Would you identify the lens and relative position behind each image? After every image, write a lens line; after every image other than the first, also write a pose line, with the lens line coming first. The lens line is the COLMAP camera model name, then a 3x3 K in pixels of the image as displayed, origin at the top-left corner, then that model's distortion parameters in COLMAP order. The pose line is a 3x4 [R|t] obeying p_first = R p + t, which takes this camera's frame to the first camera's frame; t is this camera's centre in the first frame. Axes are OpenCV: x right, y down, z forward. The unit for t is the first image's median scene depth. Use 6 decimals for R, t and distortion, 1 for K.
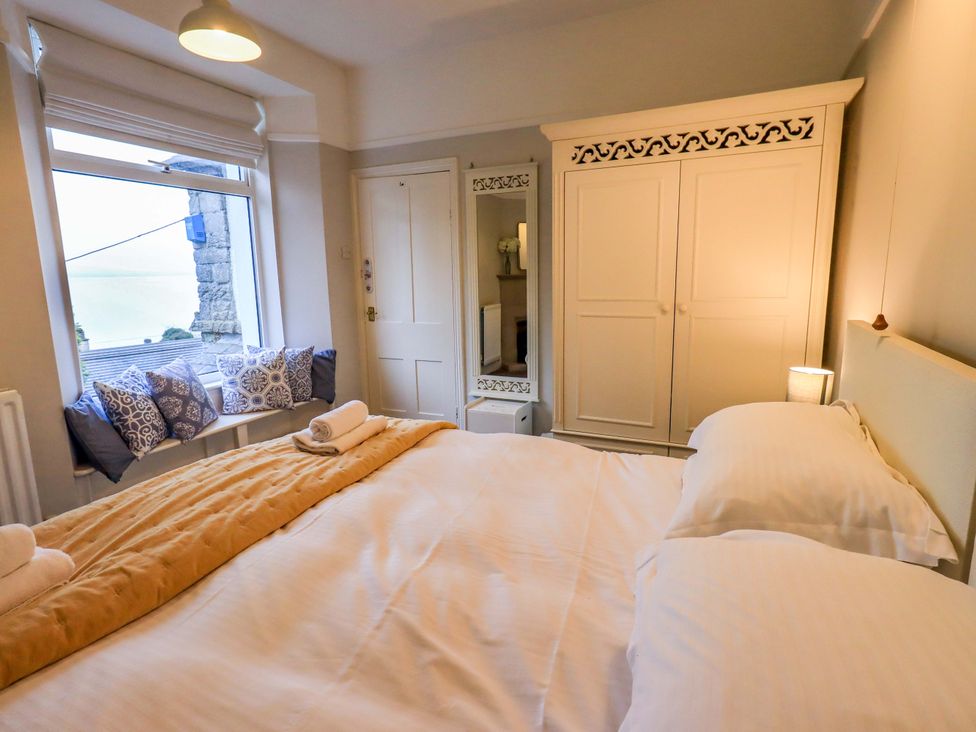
lens RADIAL K [[501.8, 0, 492.3], [0, 501.8, 353.0], [0, 0, 1]] dist [-0.000560, -0.000803]
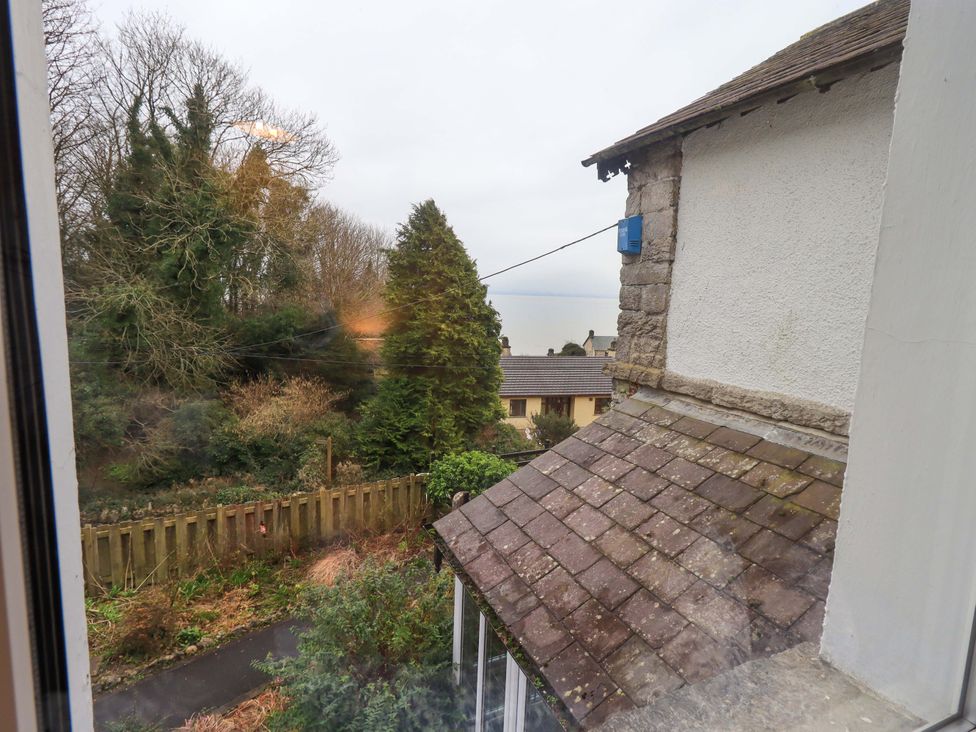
lens RADIAL K [[501.8, 0, 492.3], [0, 501.8, 353.0], [0, 0, 1]] dist [-0.000560, -0.000803]
pose [[0.744951, 0.120170, -0.656207, -0.246305], [-0.154269, 0.988012, 0.005801, -0.055844], [0.649038, 0.096911, 0.754559, 0.346067]]
